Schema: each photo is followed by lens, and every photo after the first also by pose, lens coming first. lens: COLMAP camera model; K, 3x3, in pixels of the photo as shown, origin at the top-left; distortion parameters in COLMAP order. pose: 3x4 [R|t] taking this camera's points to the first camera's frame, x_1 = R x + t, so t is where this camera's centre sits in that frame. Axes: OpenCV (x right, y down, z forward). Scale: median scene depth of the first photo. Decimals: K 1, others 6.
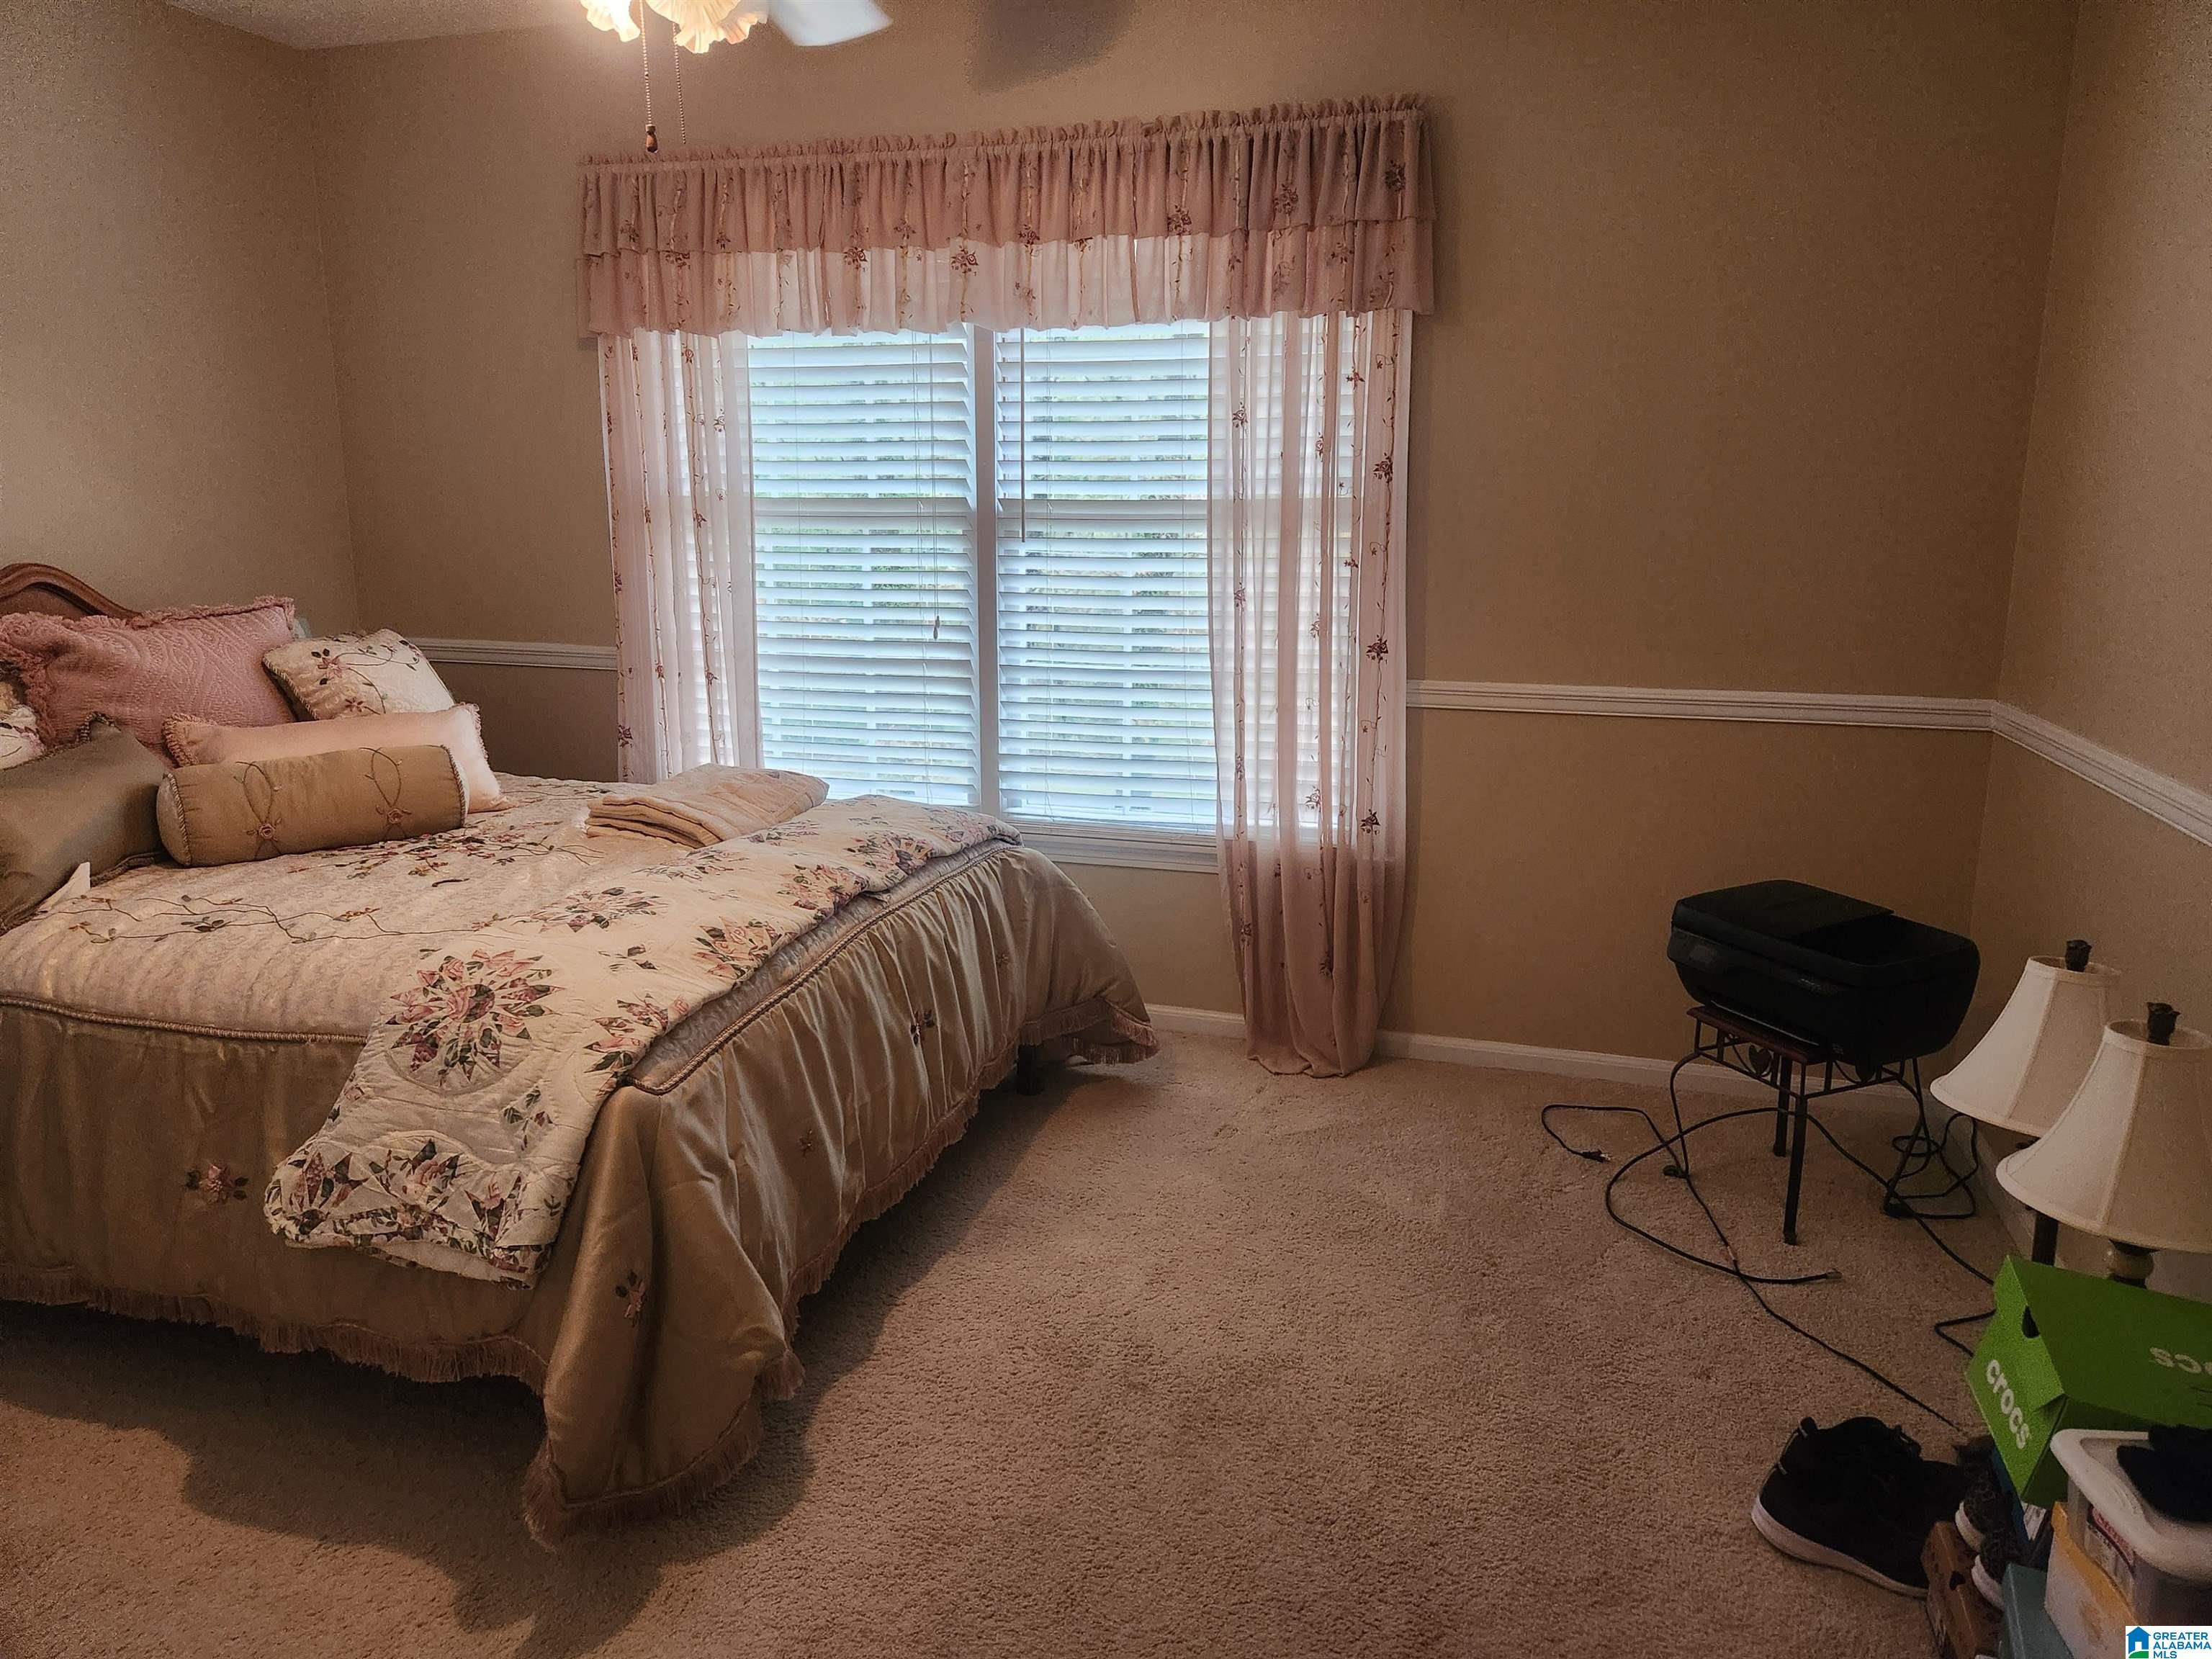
lens RADIAL K [[1487.6, 0, 1135.8], [0, 1487.6, 827.8], [0, 0, 1]] dist [0.089798, -0.087295]
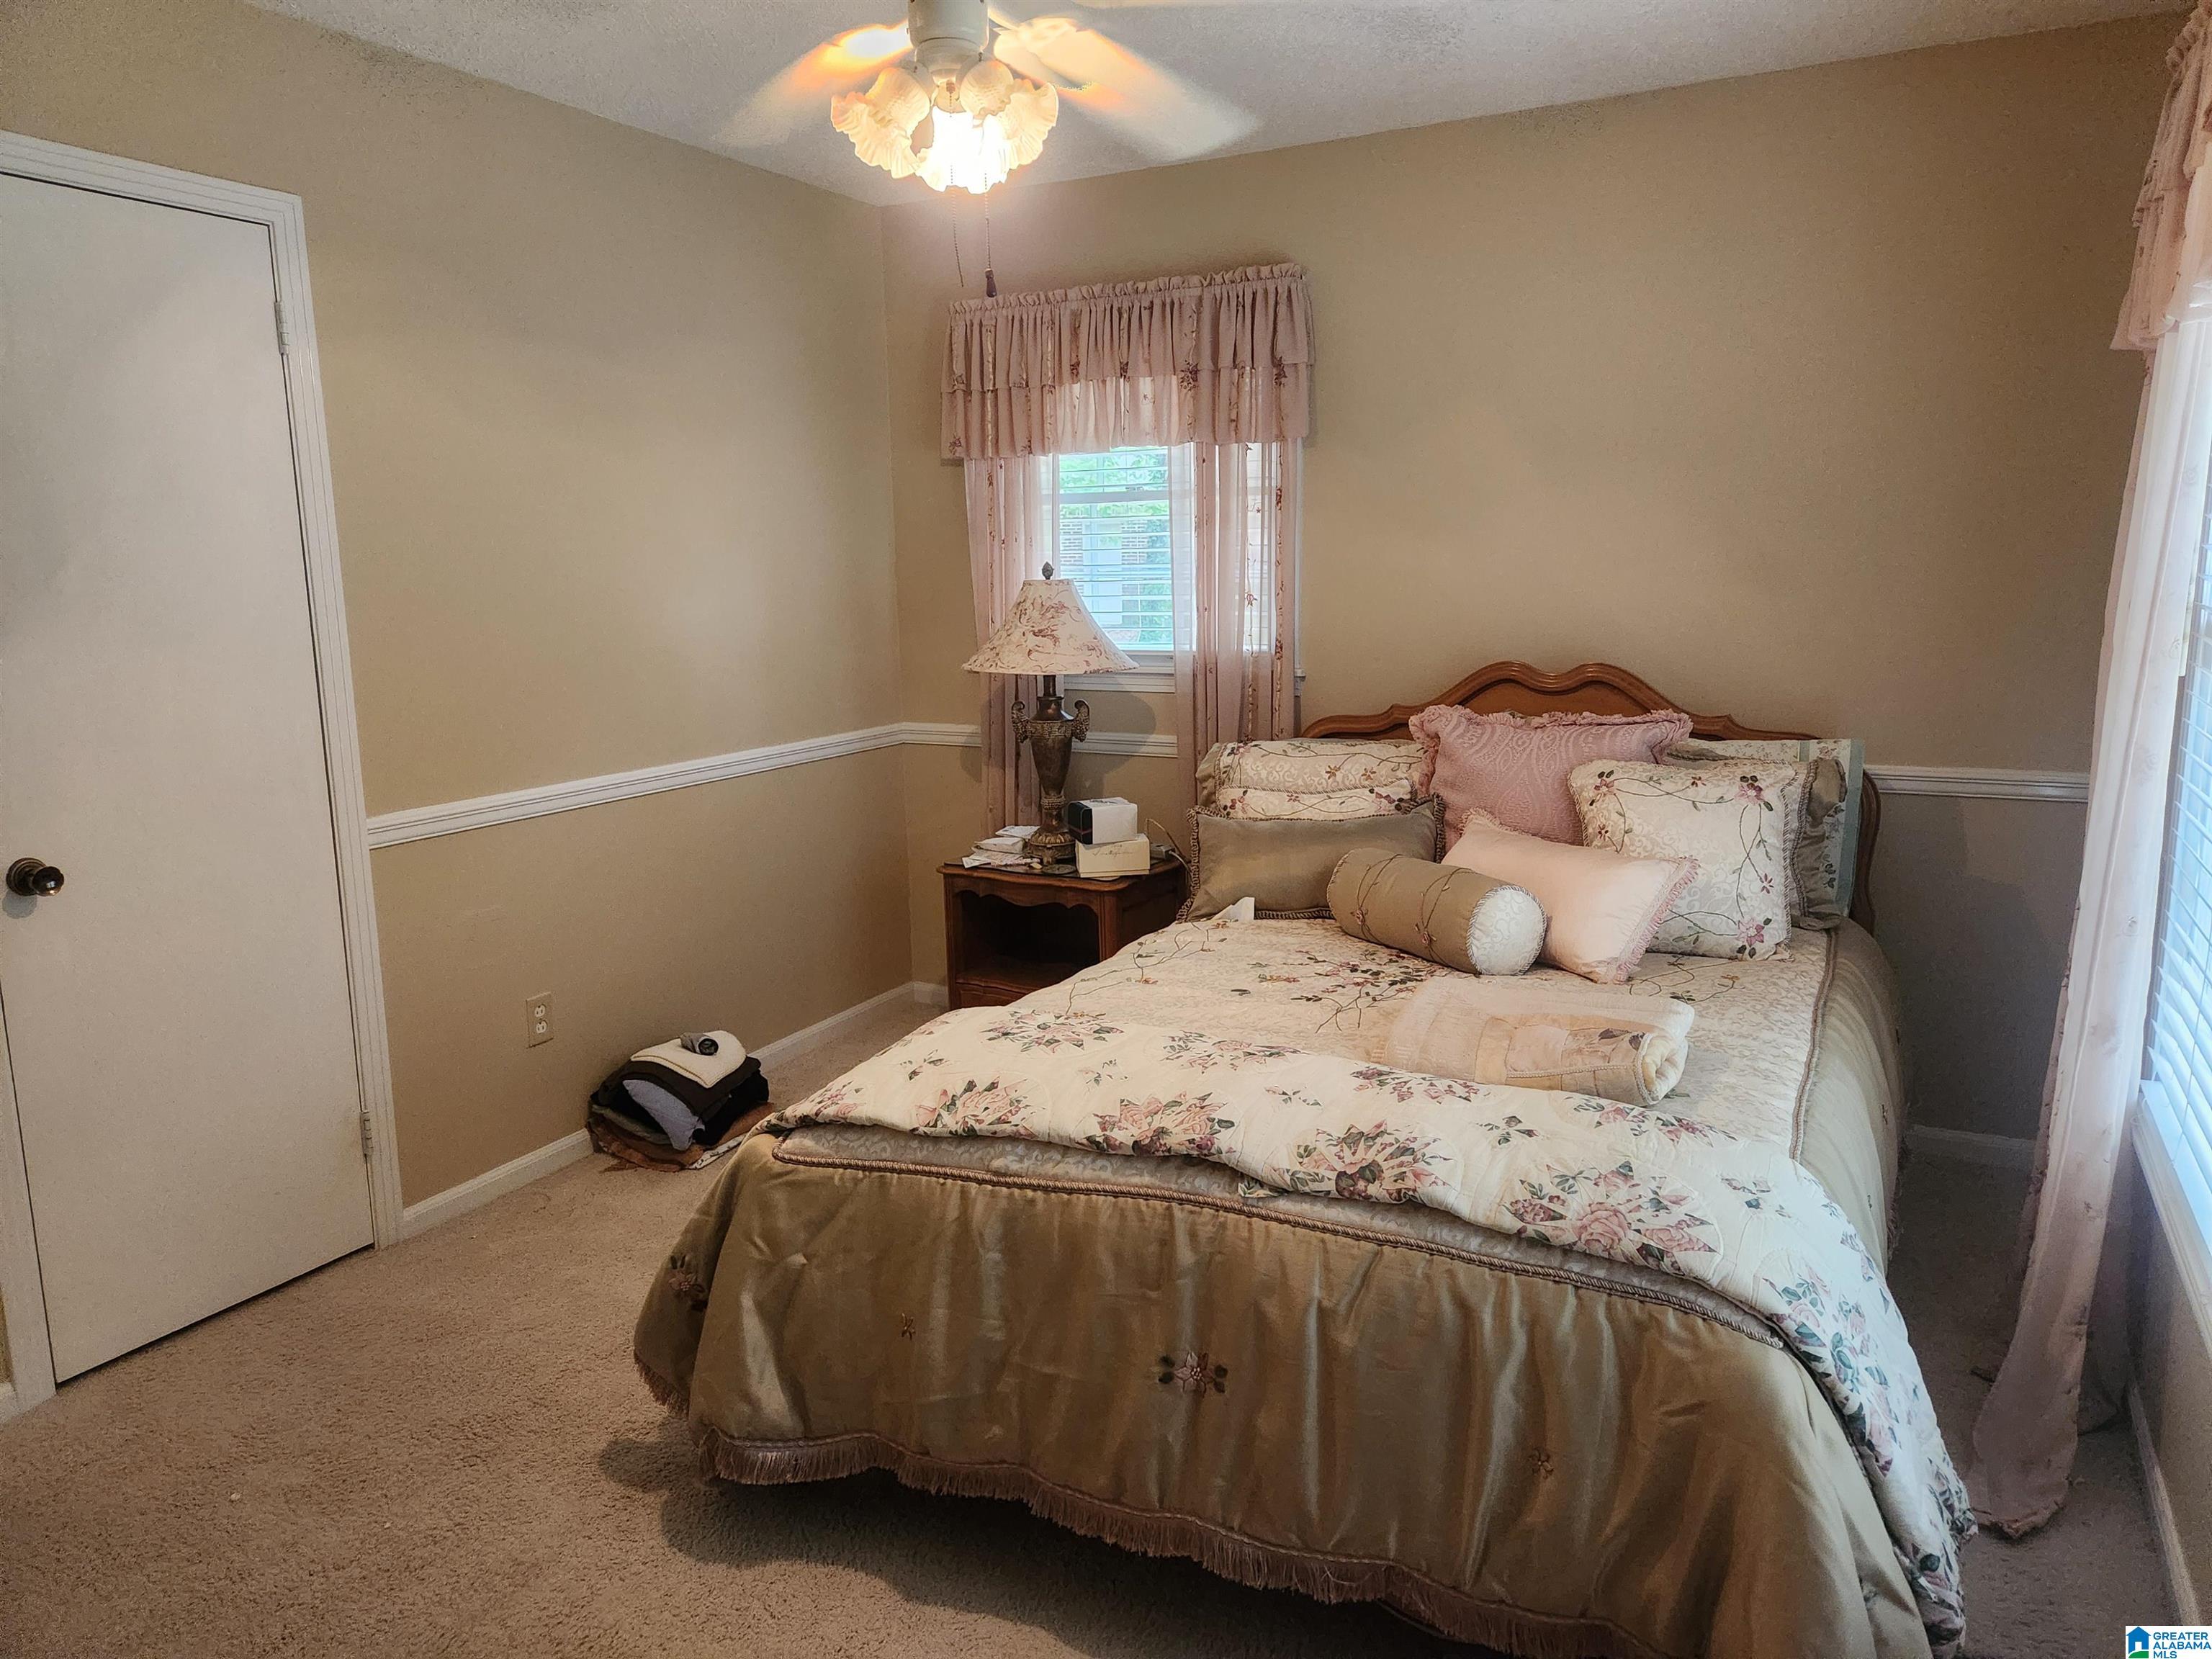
lens RADIAL K [[1487.6, 0, 1135.8], [0, 1487.6, 827.8], [0, 0, 1]] dist [0.089798, -0.087295]
pose [[-0.201091, 0.166722, -0.965280, 0.595686], [-0.188700, 0.960361, 0.205183, -0.302470], [0.961226, 0.223408, -0.161660, 1.205749]]
